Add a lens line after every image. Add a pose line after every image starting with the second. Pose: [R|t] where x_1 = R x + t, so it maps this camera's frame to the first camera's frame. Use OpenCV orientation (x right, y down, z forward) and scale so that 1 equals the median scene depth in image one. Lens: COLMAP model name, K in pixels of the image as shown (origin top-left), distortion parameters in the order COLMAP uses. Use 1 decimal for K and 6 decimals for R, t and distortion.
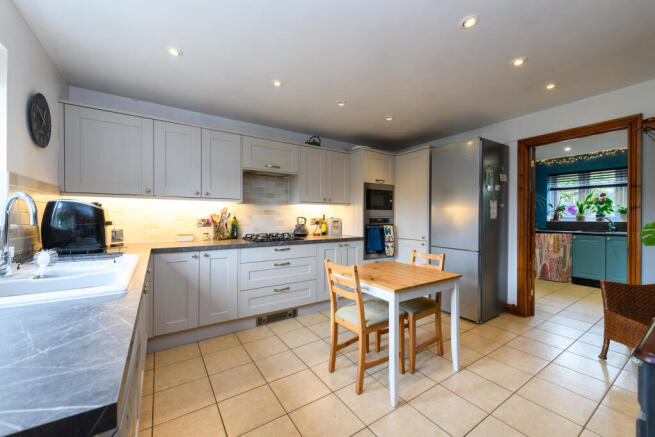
lens RADIAL K [[256.4, 0, 327.5], [0, 256.4, 218.5], [0, 0, 1]] dist [0.015747, -0.000008]
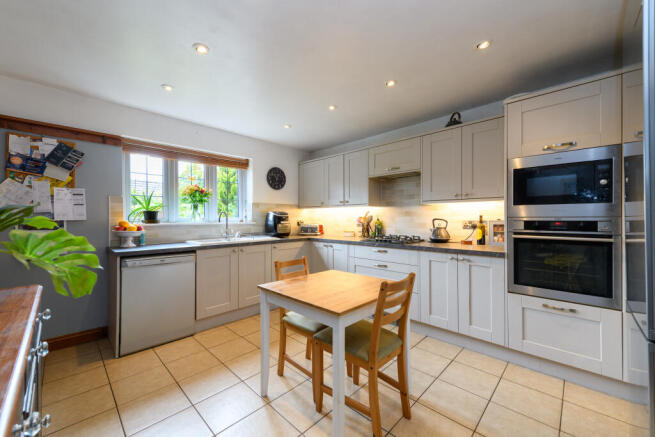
lens RADIAL K [[256.4, 0, 327.5], [0, 256.4, 218.5], [0, 0, 1]] dist [0.015747, -0.000008]
pose [[0.212867, -0.003341, -0.977075, 0.654447], [-0.000149, 0.999994, -0.003452, -0.003942], [0.977081, 0.000881, 0.212866, 0.490588]]
